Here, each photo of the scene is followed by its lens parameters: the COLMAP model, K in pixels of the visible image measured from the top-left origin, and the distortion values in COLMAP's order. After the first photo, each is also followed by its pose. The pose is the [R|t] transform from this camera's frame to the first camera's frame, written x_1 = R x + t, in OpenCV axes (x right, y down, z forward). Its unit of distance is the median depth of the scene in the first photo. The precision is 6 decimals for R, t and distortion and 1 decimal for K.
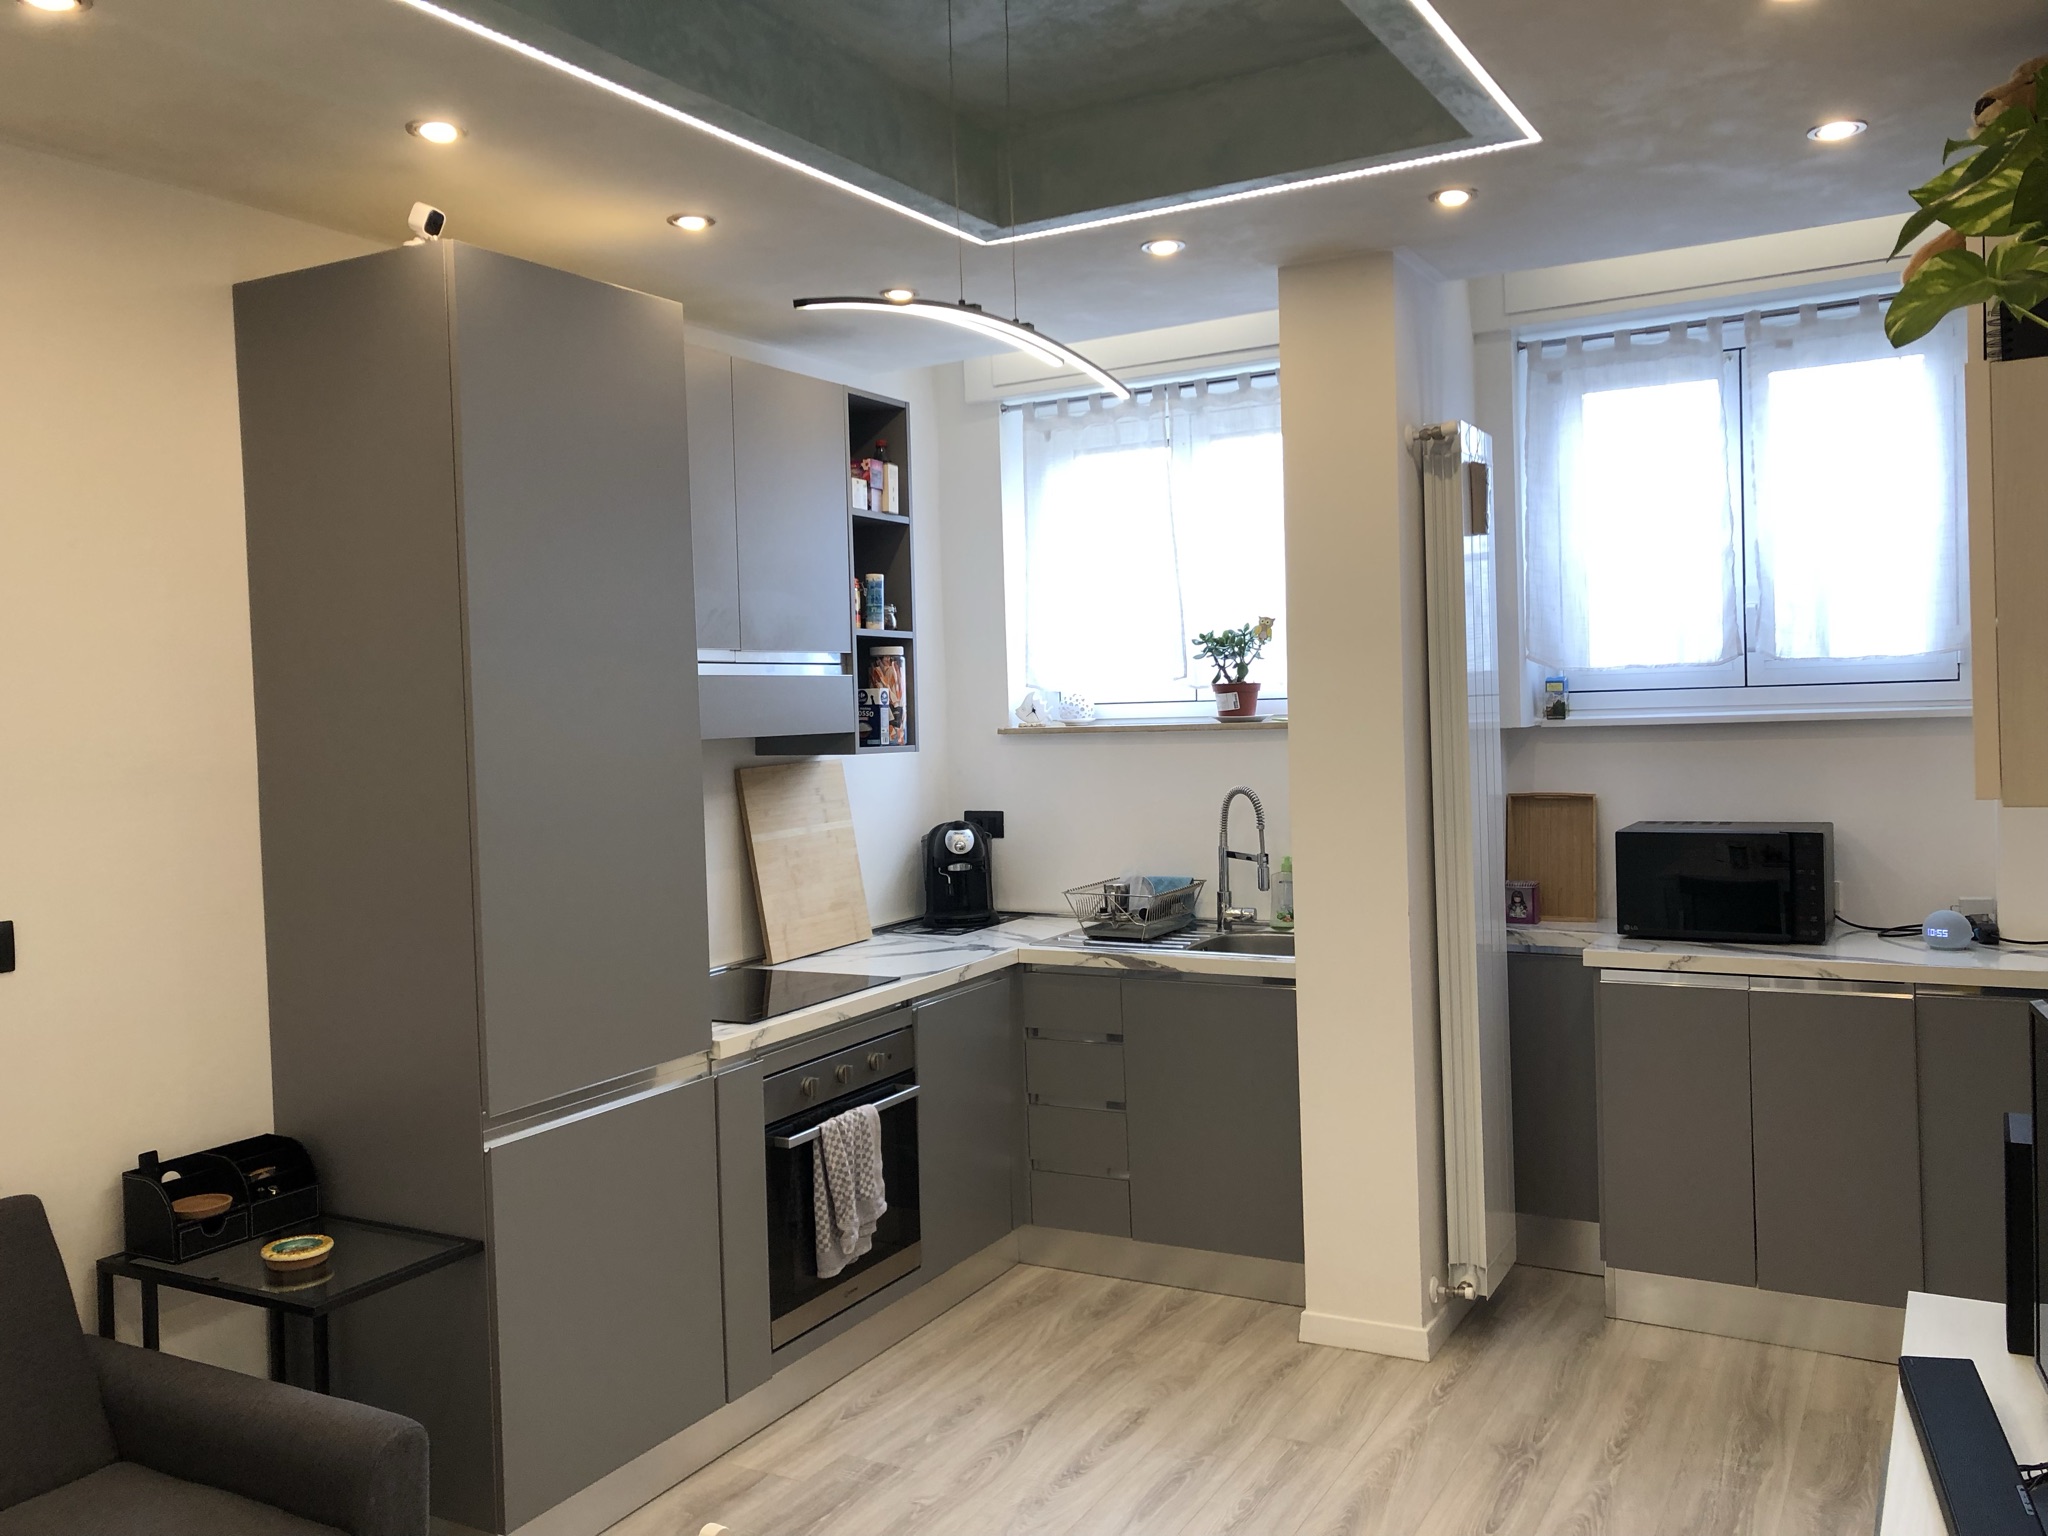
lens RADIAL K [[1664.9, 0, 1016.5], [0, 1664.9, 769.8], [0, 0, 1]] dist [0.019611, -0.006539]
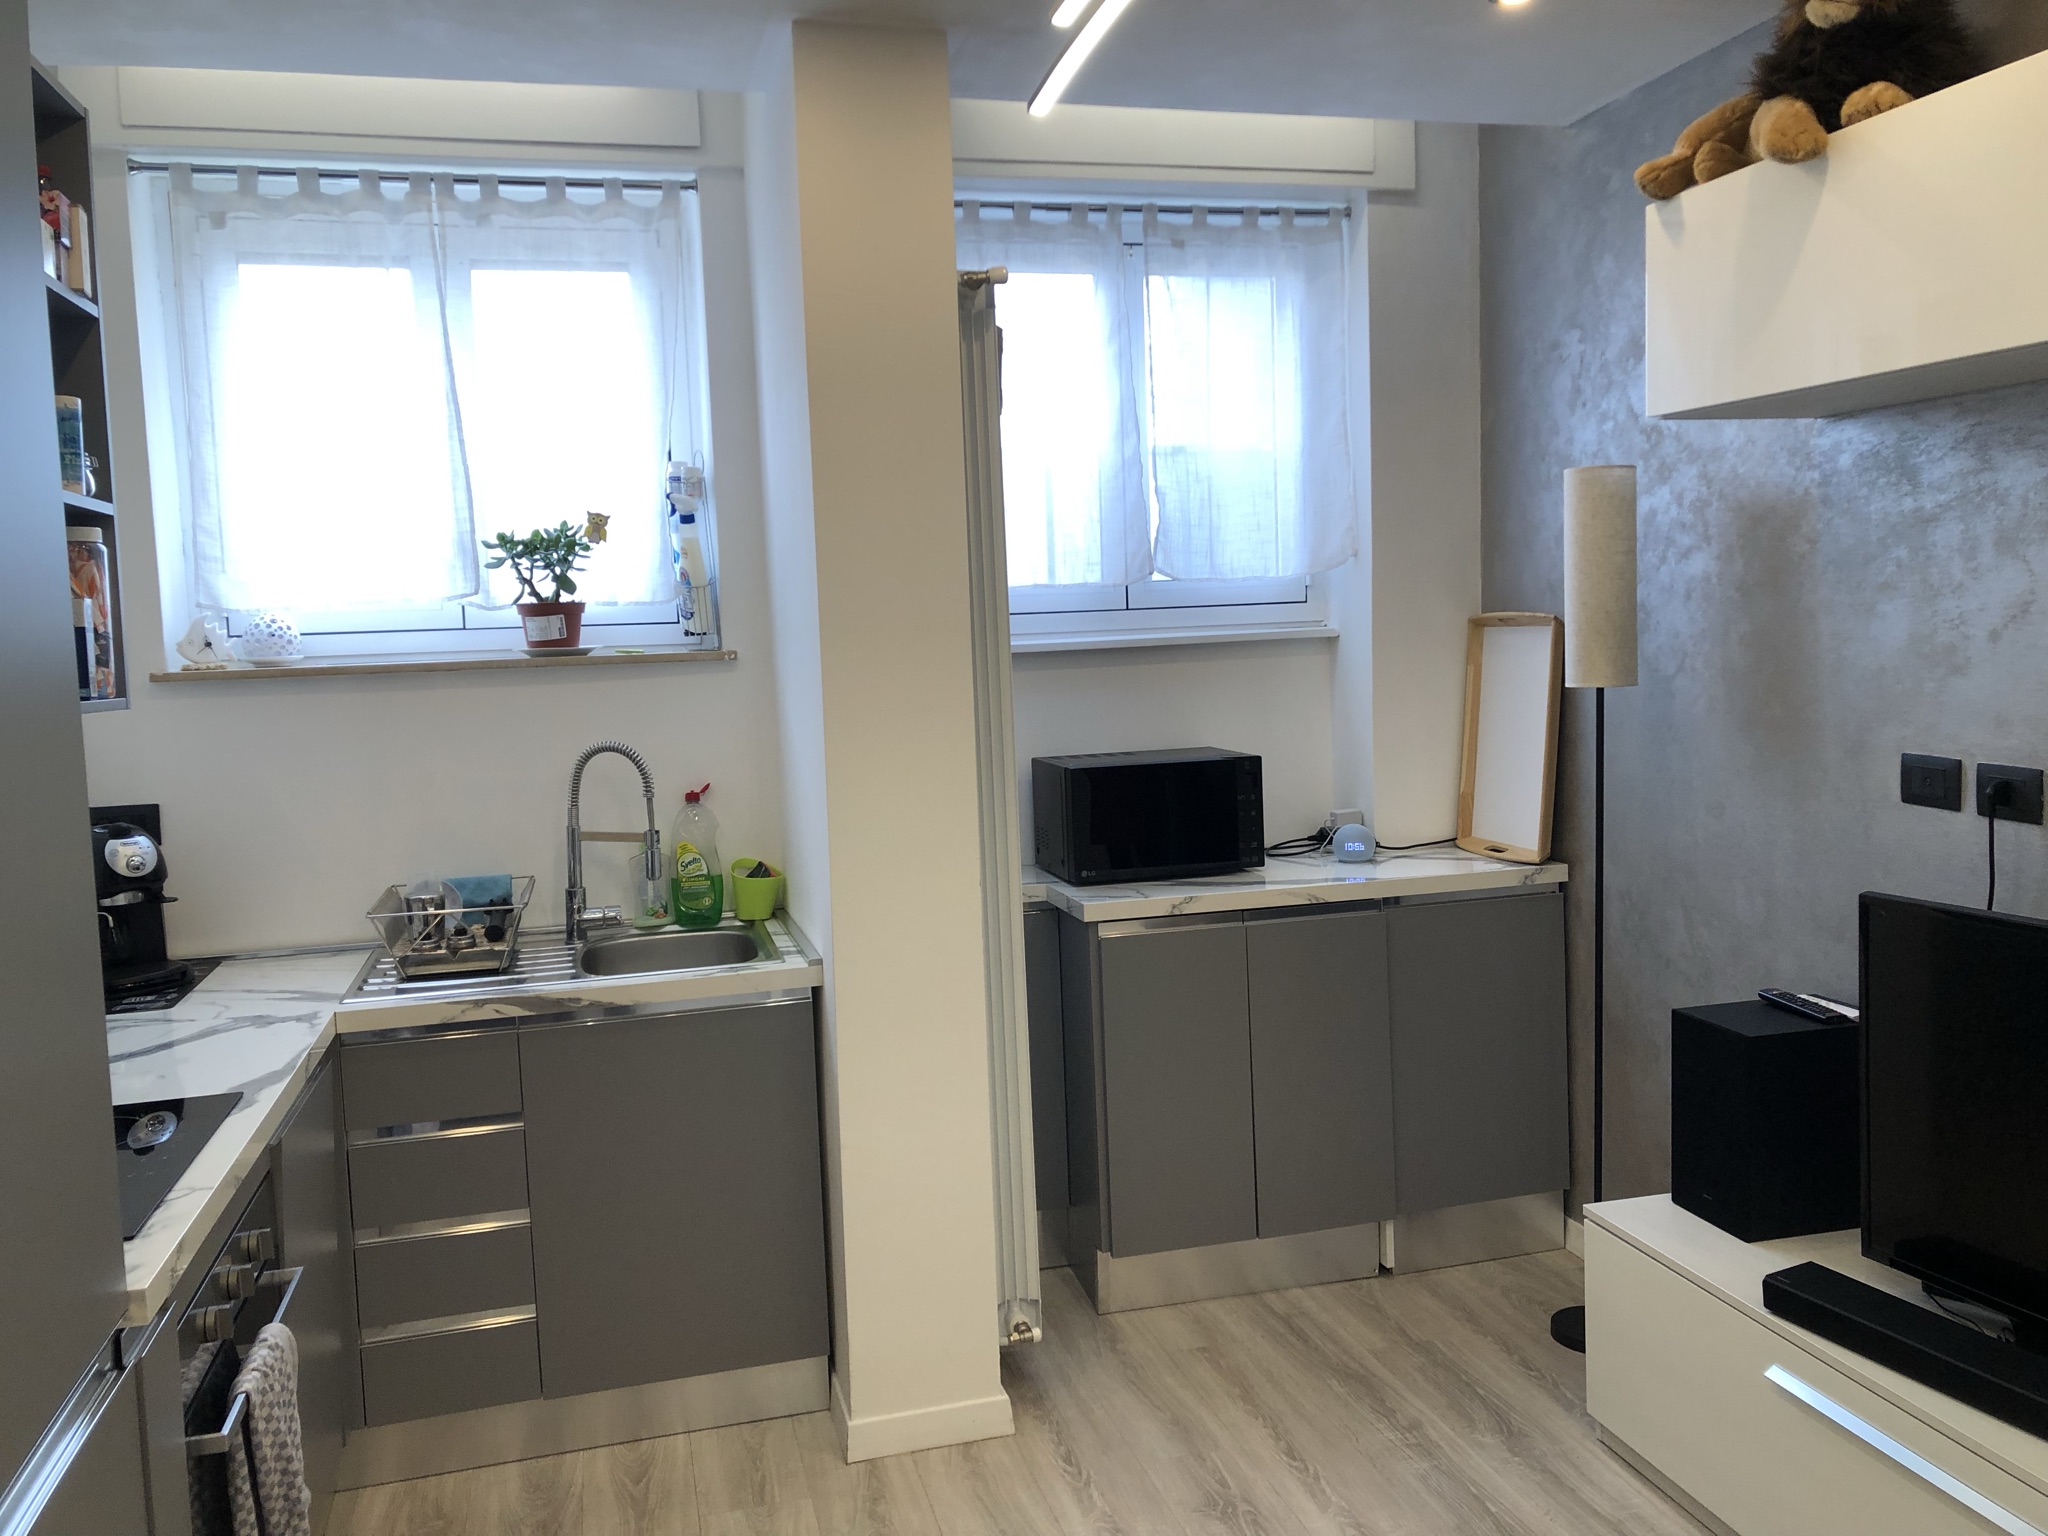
lens RADIAL K [[1664.9, 0, 1035.9], [0, 1664.9, 751.4], [0, 0, 1]] dist [0.019611, -0.006539]
pose [[0.709941, -0.052023, 0.702337, -0.255531], [0.043647, 0.998601, 0.029849, 0.000548], [-0.702908, 0.009464, 0.711218, 0.356869]]
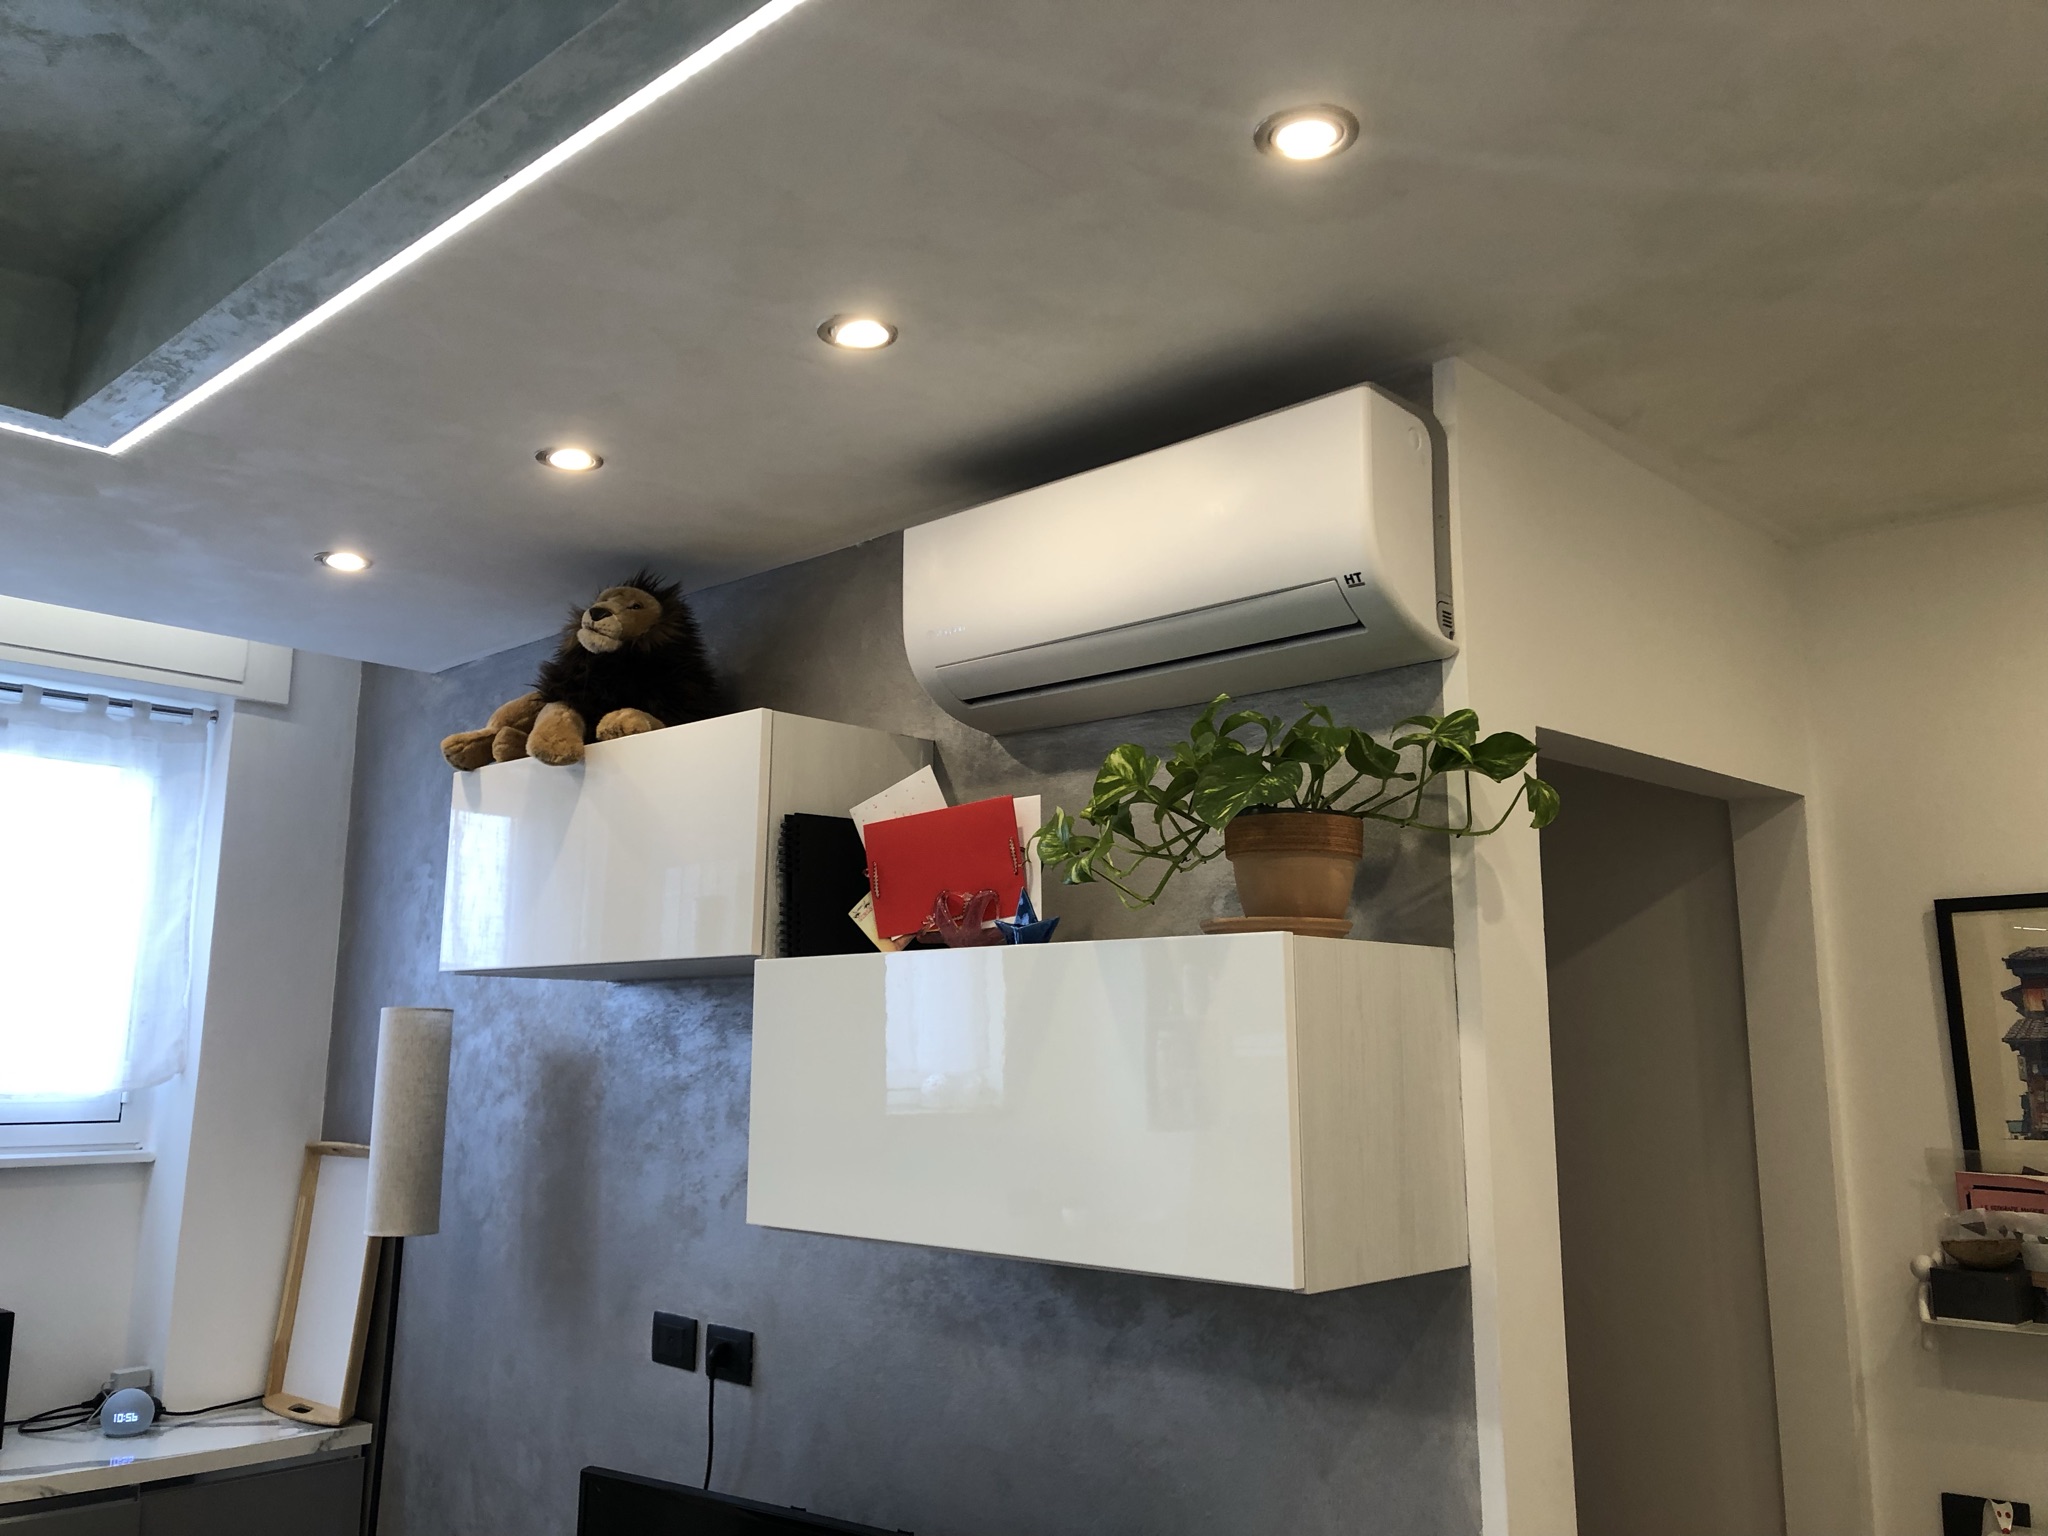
lens RADIAL K [[1664.9, 0, 1022.6], [0, 1664.9, 764.4], [0, 0, 1]] dist [0.019611, -0.006539]
pose [[0.229850, 0.202645, 0.951895, -0.219643], [0.028966, 0.976224, -0.214819, -0.029926], [-0.972795, 0.076949, 0.218515, 0.276061]]
